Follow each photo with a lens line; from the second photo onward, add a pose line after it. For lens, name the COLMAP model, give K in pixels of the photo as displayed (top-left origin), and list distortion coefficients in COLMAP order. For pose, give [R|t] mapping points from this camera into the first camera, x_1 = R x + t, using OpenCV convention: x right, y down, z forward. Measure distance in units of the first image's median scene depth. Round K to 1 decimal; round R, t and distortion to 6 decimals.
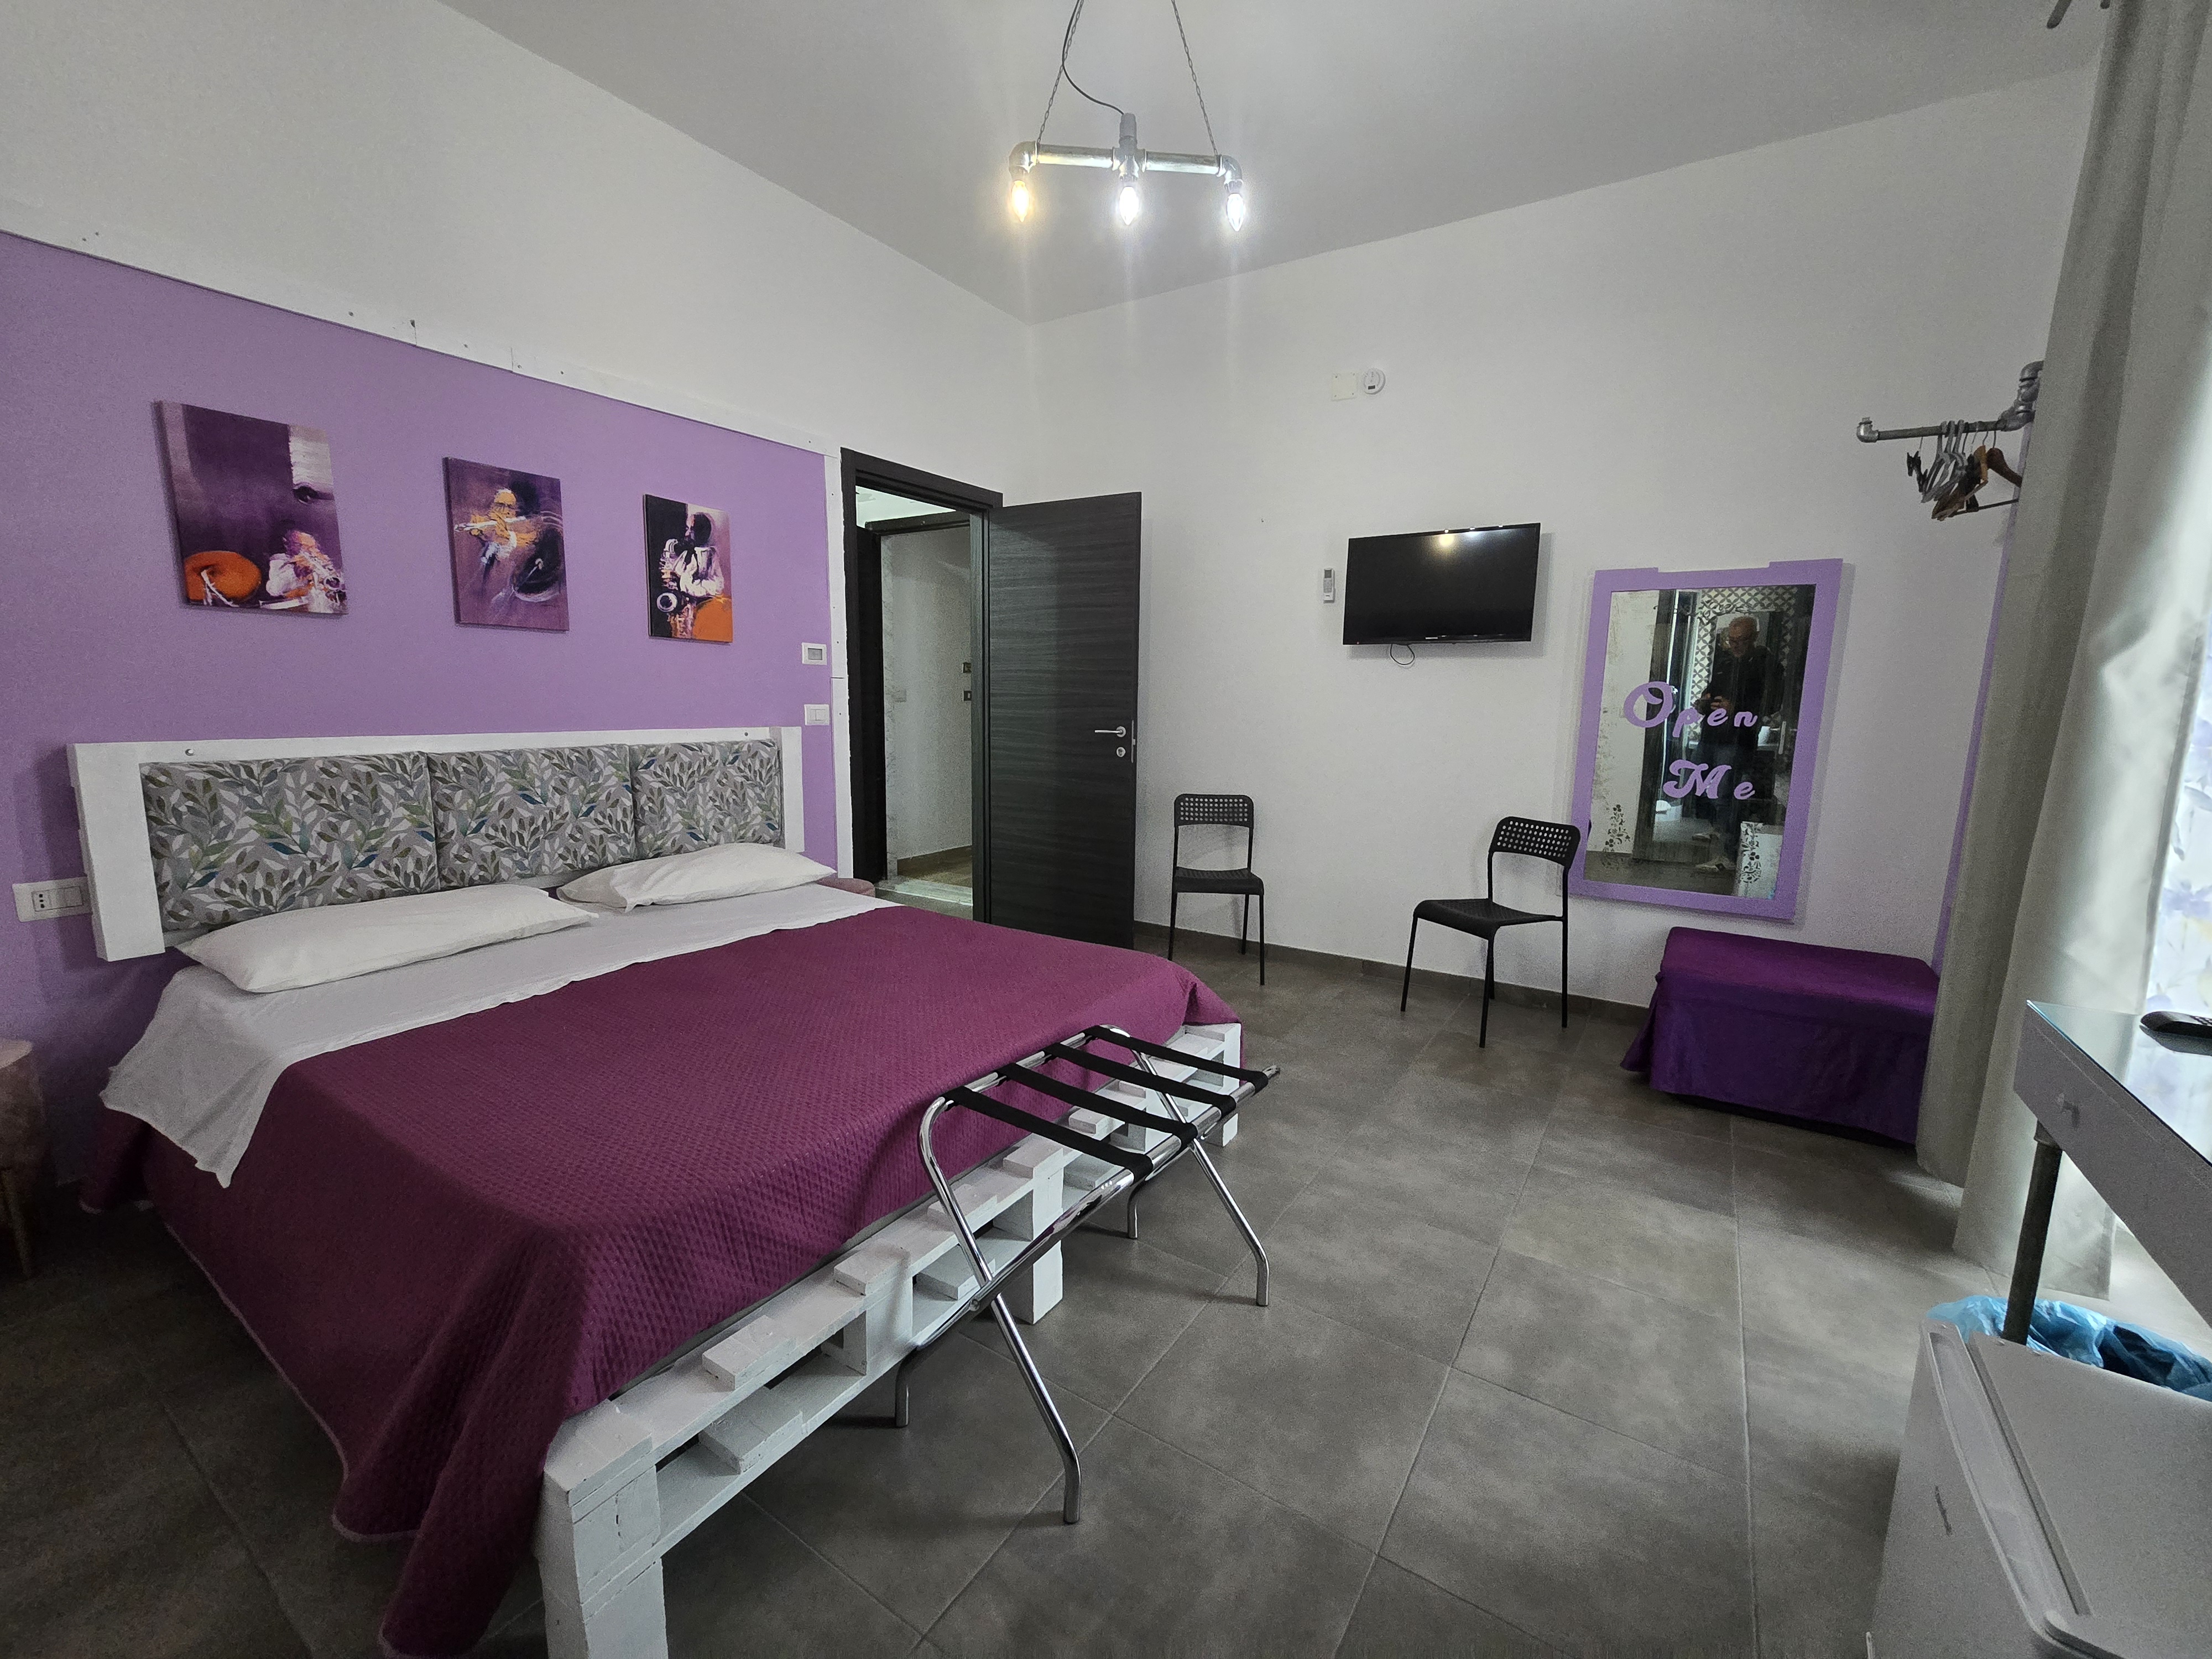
lens RADIAL K [[911.1, 0, 1106.0], [0, 911.1, 829.5], [0, 0, 1]] dist [-0.009392, 0.000209]
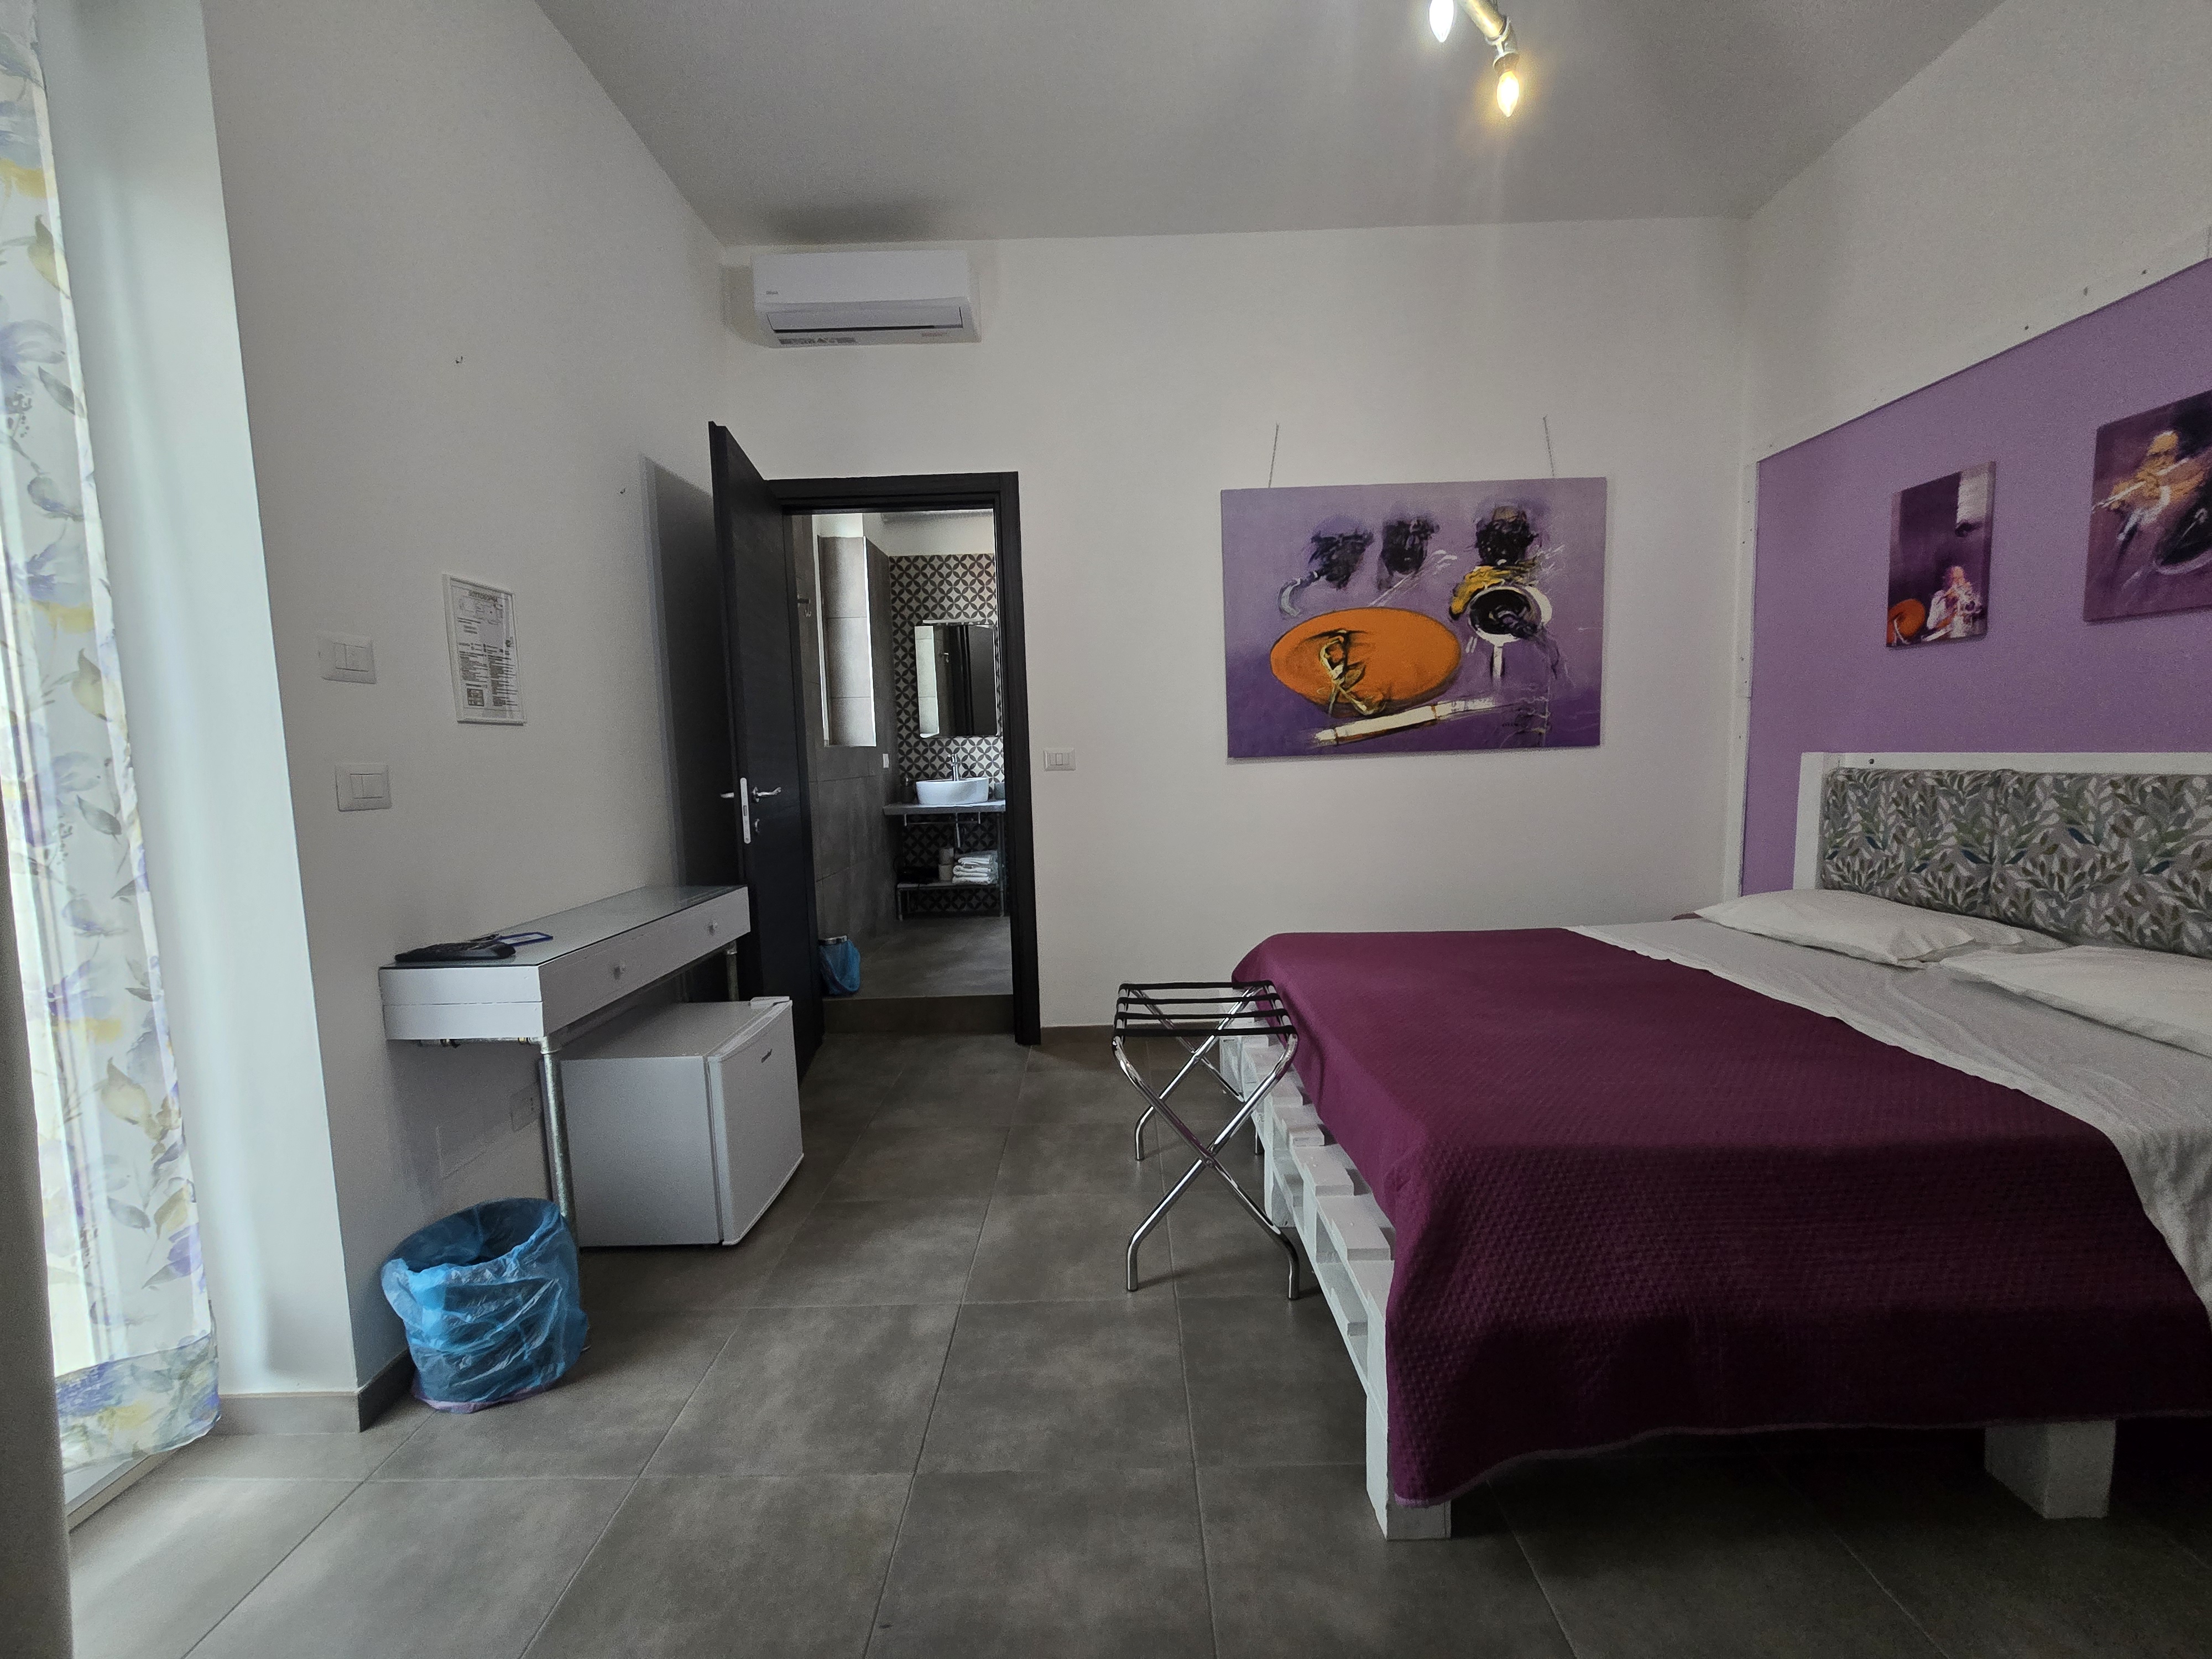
lens RADIAL K [[912.4, 0, 1106.0], [0, 912.4, 829.5], [0, 0, 1]] dist [0.006811, 0.000569]
pose [[-0.840426, 0.056715, -0.538951, 0.508624], [-0.060334, 0.978534, 0.197057, -0.145931], [0.538558, 0.198129, -0.818963, 1.199380]]
